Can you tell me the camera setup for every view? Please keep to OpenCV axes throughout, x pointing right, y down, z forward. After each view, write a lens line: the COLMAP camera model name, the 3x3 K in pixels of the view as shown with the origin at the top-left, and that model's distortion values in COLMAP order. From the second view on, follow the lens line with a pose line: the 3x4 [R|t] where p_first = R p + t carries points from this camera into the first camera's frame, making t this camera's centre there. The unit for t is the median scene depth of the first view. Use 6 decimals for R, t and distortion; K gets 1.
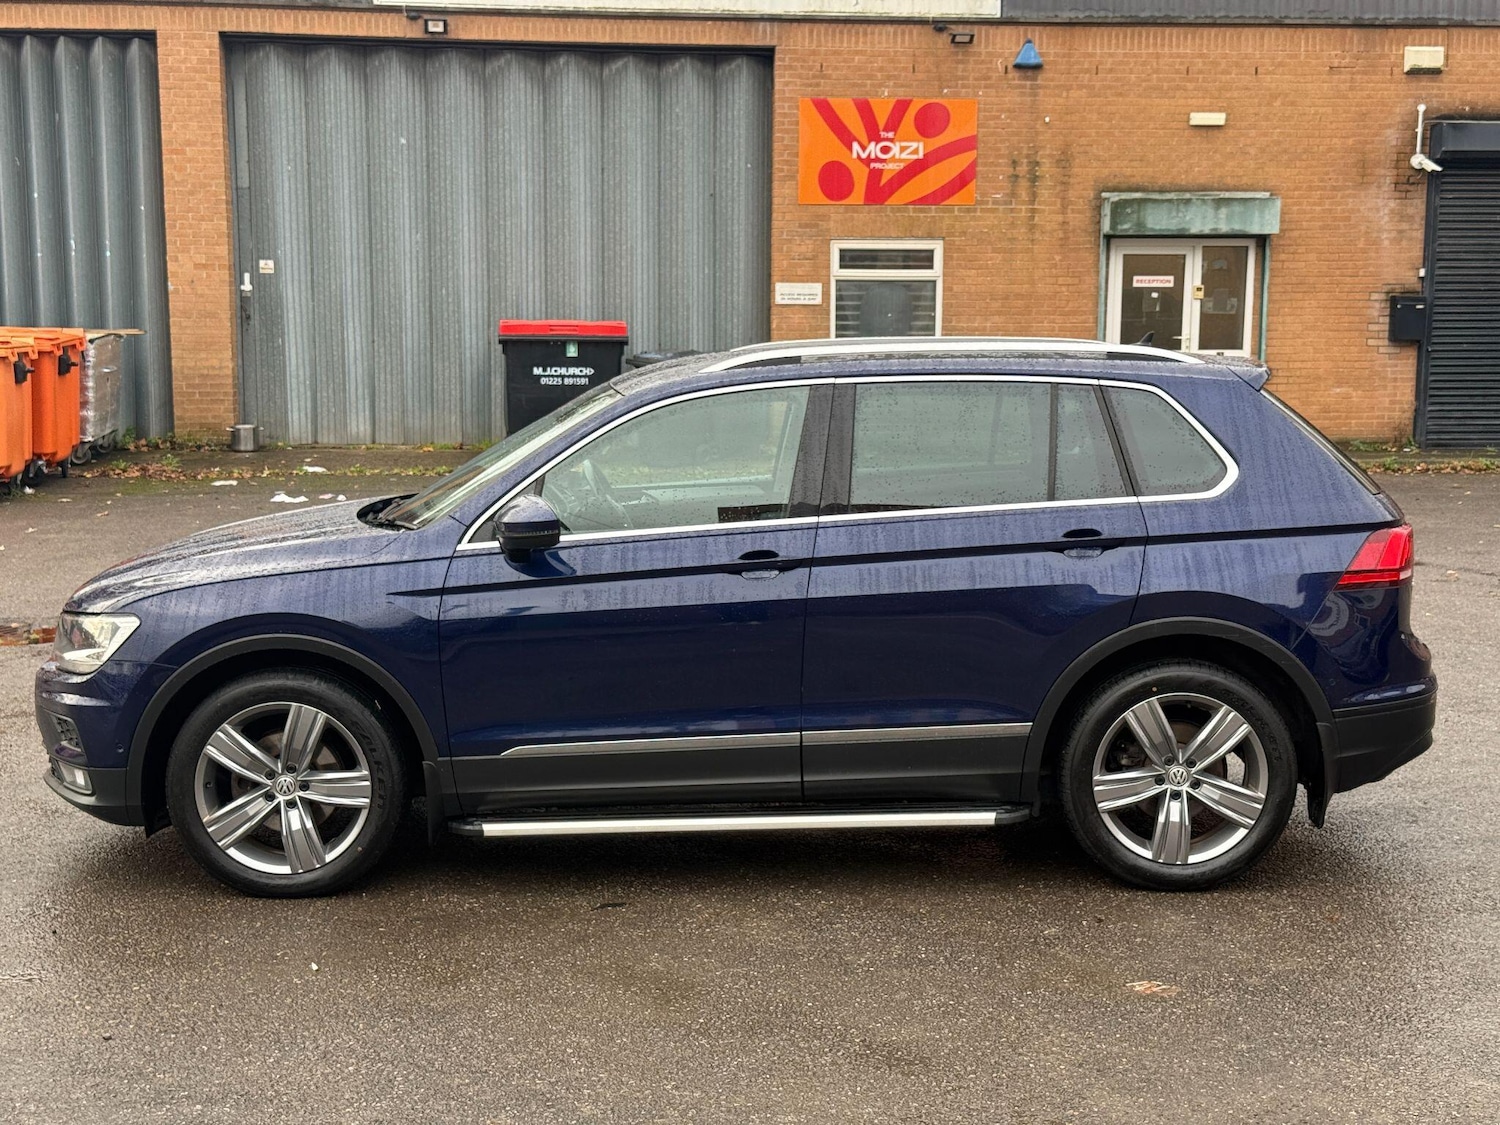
lens RADIAL K [[2115.1, 0, 745.3], [0, 2115.1, 542.4], [0, 0, 1]] dist [0.183235, -0.465840]
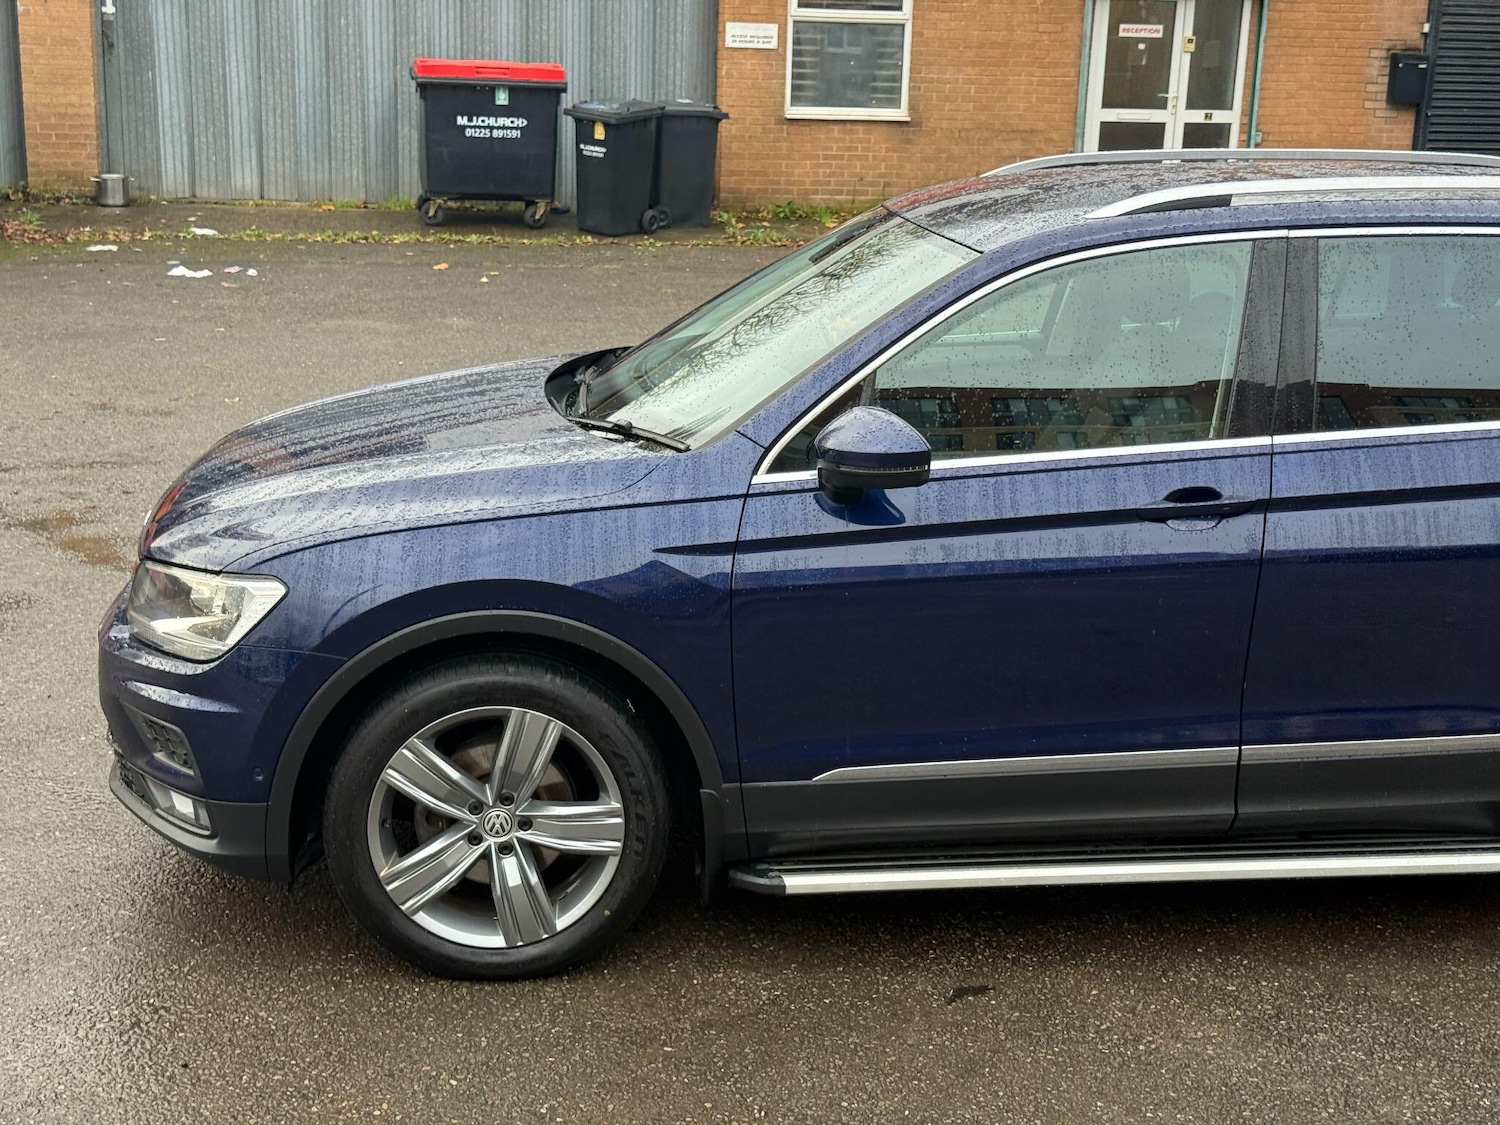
lens RADIAL K [[2115.1, 0, 745.3], [0, 2115.1, 542.4], [0, 0, 1]] dist [0.183235, -0.465840]
pose [[0.995233, 0.002802, 0.097490, -0.063632], [-0.015017, 0.992070, 0.124786, -0.019440], [-0.096368, -0.125655, 0.987382, 0.102738]]
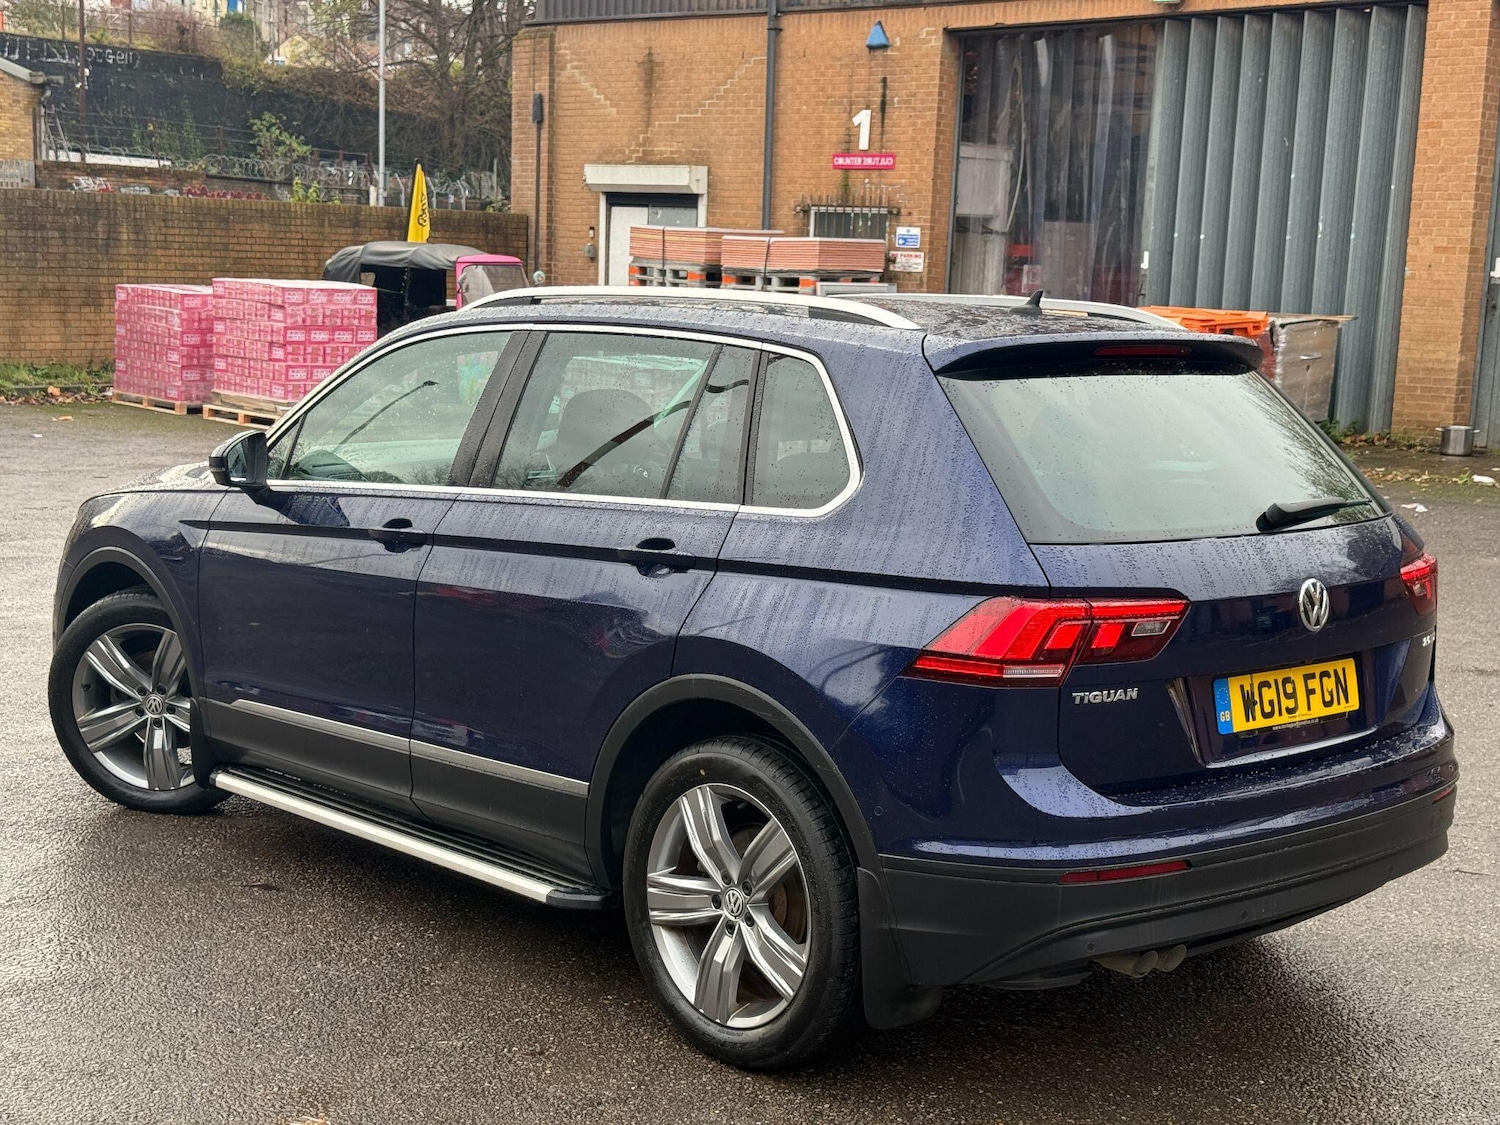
lens RADIAL K [[2111.0, 0, 723.1], [0, 2111.0, 526.8], [0, 0, 1]] dist [0.174052, -0.401053]
pose [[0.668289, 0.110083, -0.735712, 0.222584], [-0.117639, 0.992185, 0.041601, -0.013563], [0.734541, 0.058747, 0.676016, 0.160581]]
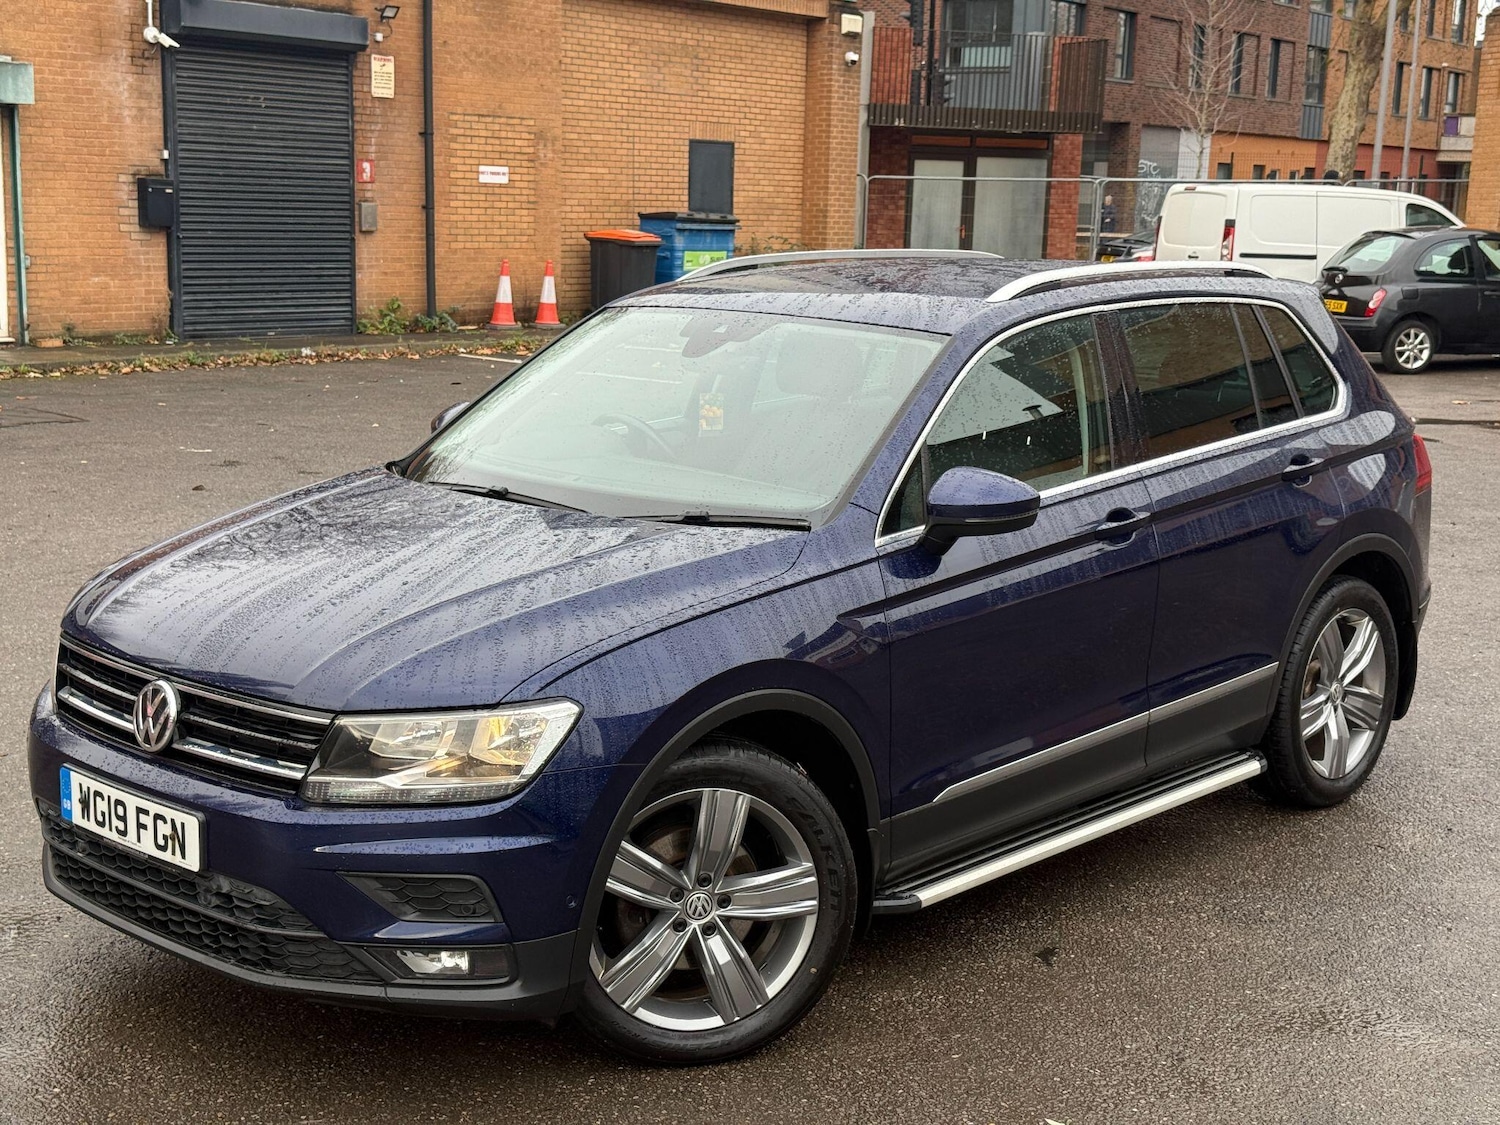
lens RADIAL K [[2100.6, 0, 779.5], [0, 2100.6, 557.2], [0, 0, 1]] dist [0.218591, -0.524883]
pose [[0.675568, -0.108861, 0.729217, -0.221196], [0.060513, 0.993890, 0.092311, -0.020182], [-0.734810, -0.018236, 0.678027, 0.160378]]
